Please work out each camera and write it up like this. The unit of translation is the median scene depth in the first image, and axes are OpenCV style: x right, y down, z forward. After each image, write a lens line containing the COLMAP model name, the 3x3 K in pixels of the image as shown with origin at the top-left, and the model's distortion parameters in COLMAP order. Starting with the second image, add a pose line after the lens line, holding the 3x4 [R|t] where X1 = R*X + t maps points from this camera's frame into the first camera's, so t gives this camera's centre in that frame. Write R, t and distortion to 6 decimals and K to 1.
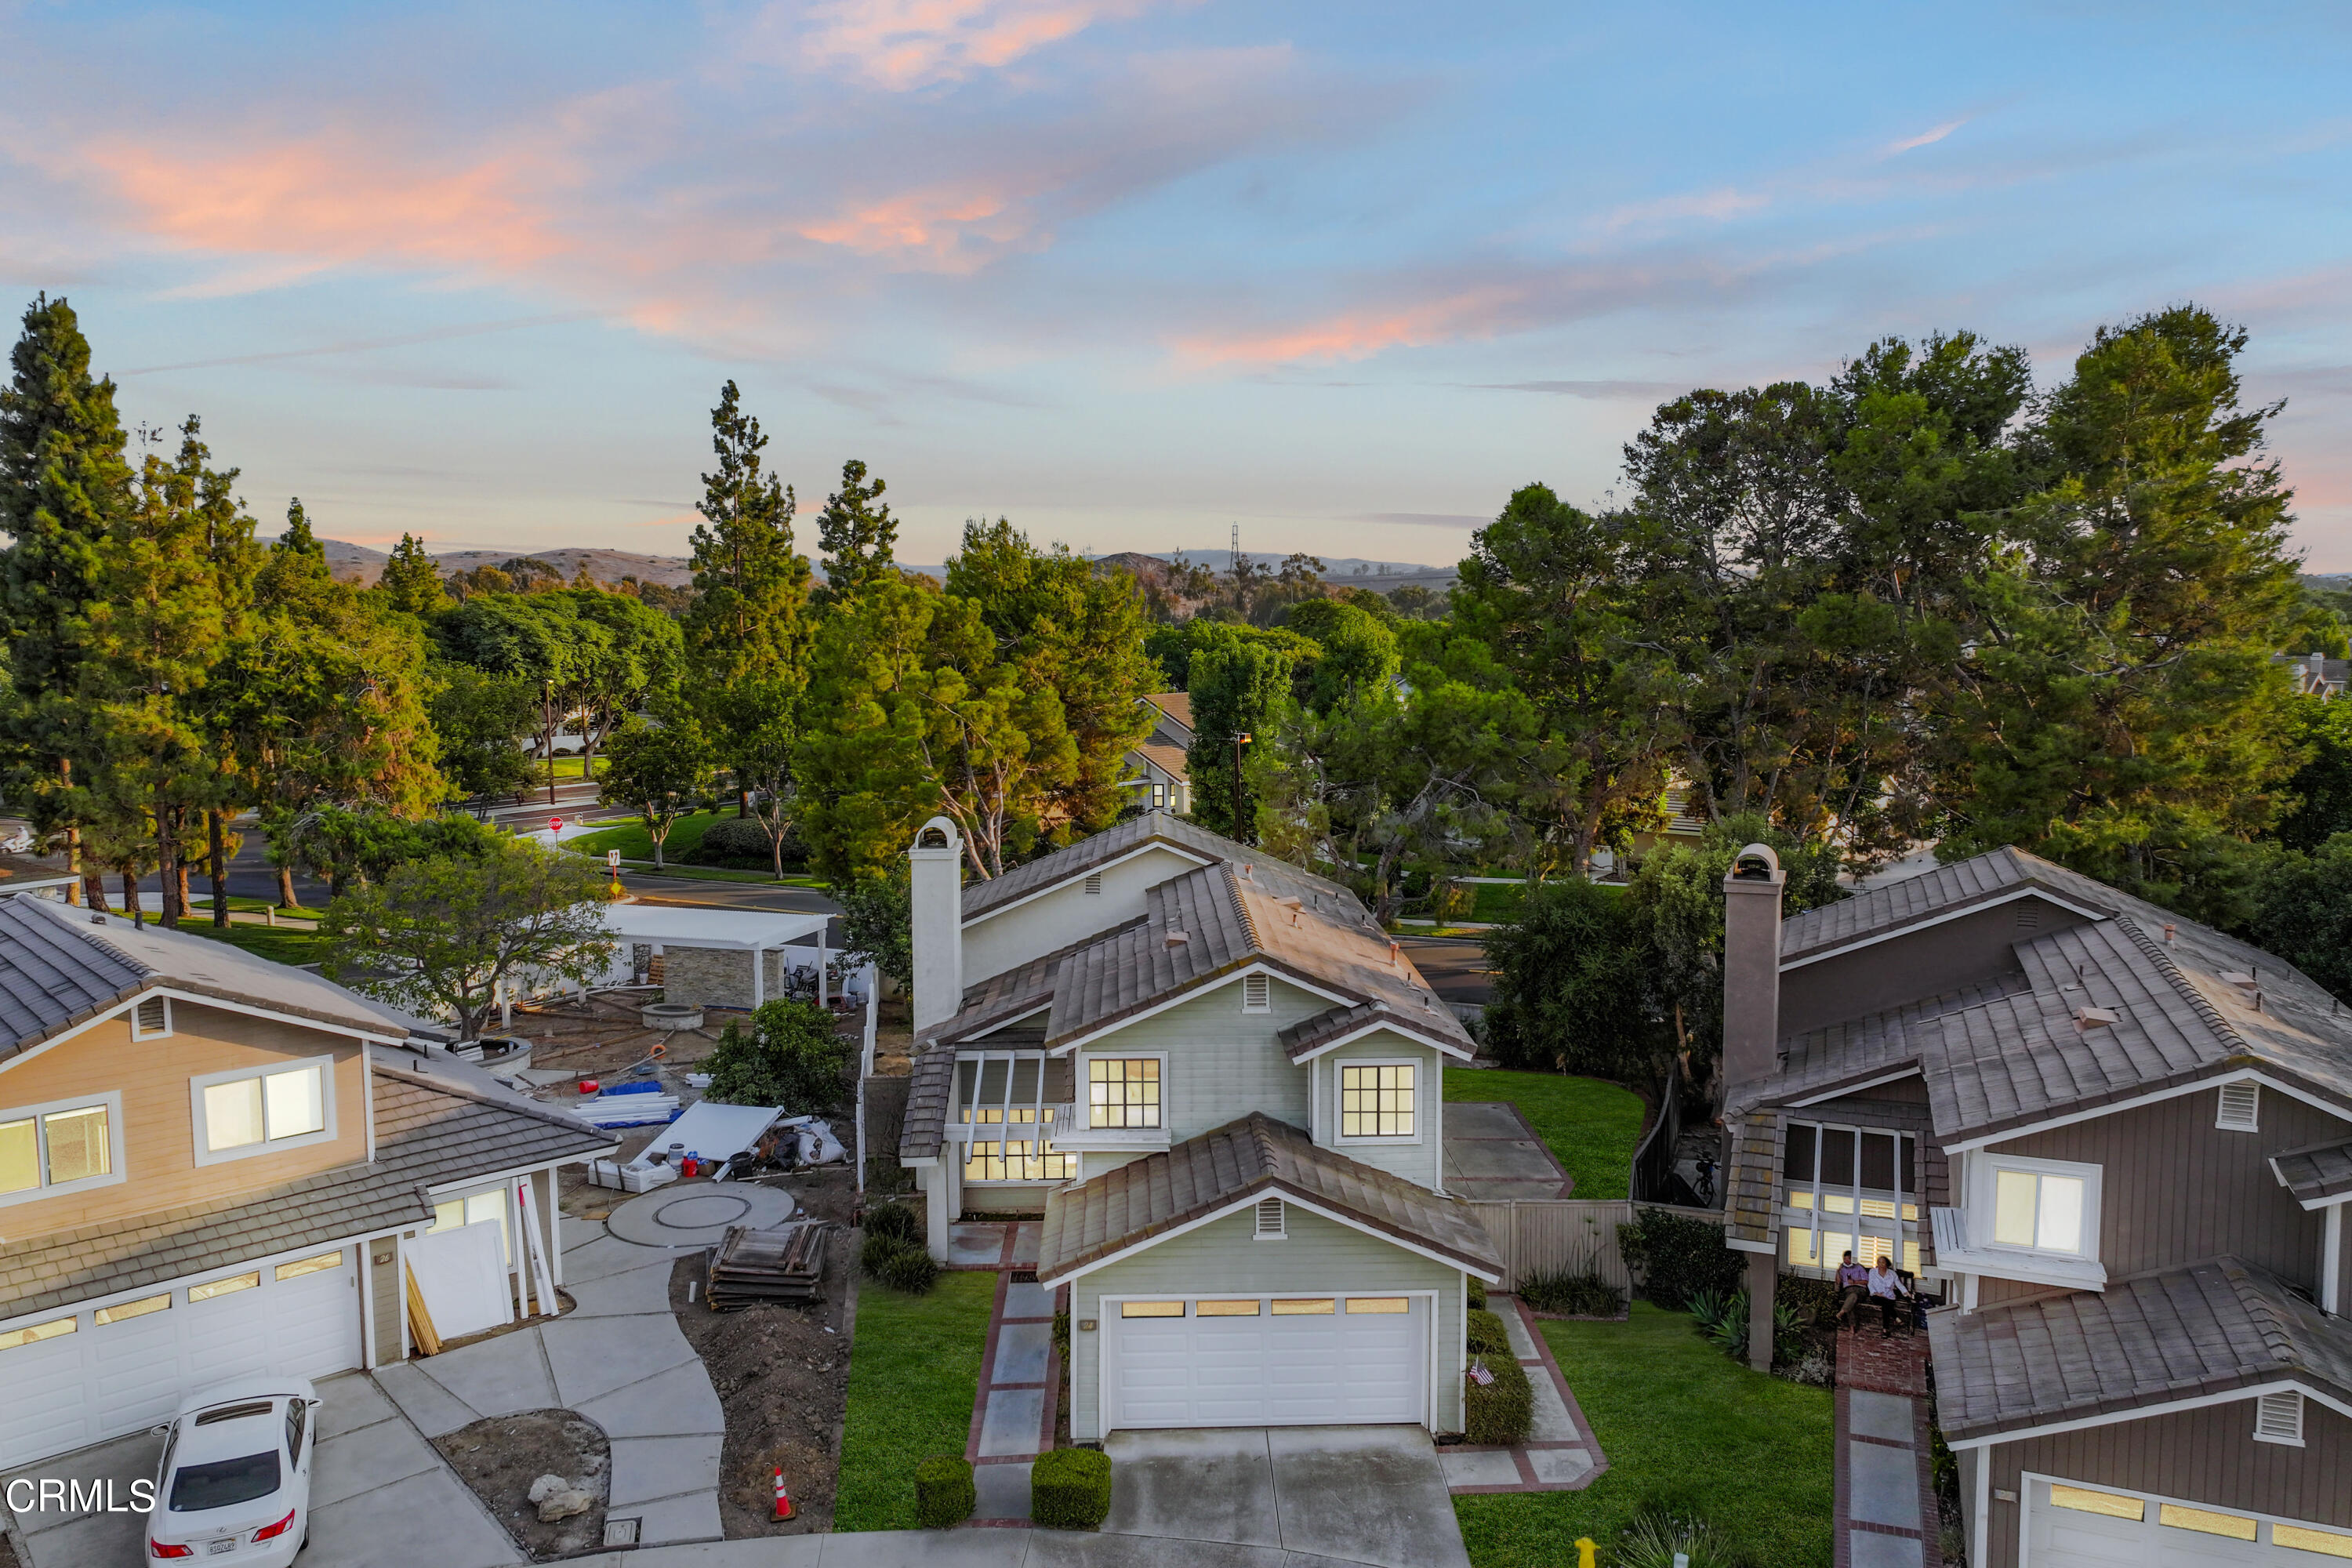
lens RADIAL K [[1624.2, 0, 1192.8], [0, 1624.2, 774.0], [0, 0, 1]] dist [0.005027, 0.009474]
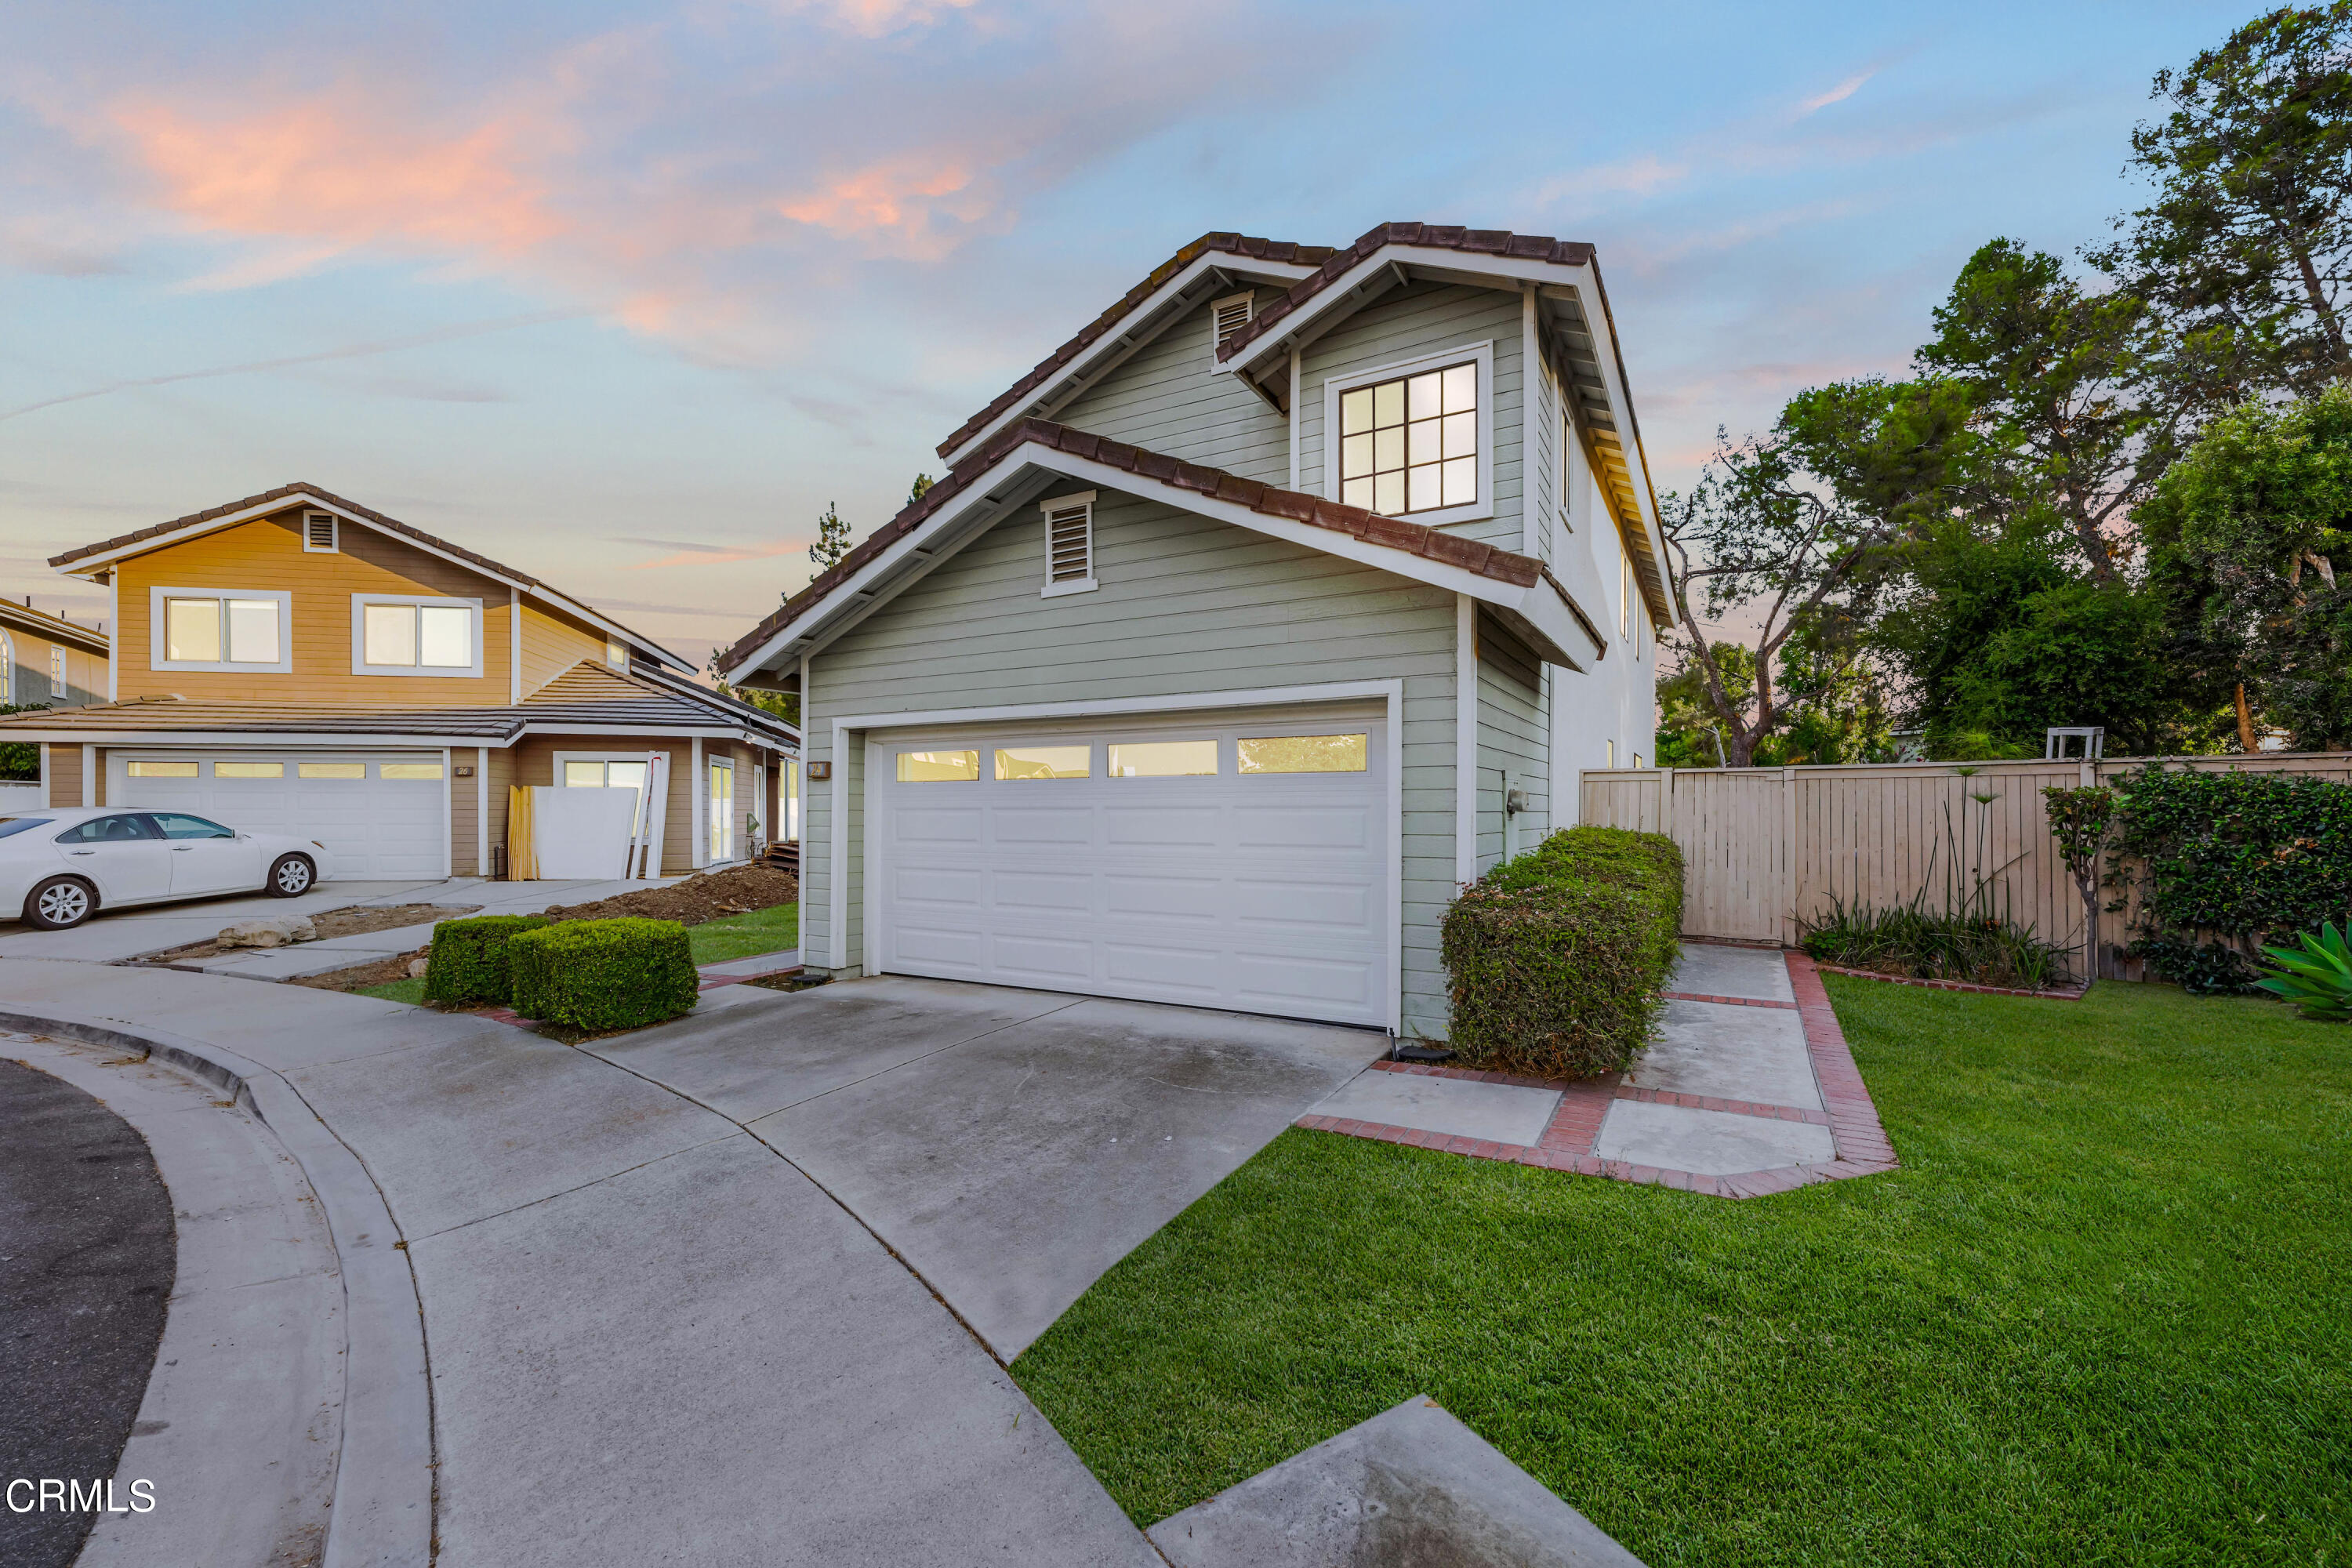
lens RADIAL K [[963.2, 0, 1166.6], [0, 963.2, 816.5], [0, 0, 1]] dist [0.000105, -0.000447]
pose [[0.850796, 0.004385, -0.525479, 0.112096], [-0.042275, 0.997295, -0.060125, 0.181106], [0.523794, 0.073368, 0.848680, 0.374479]]
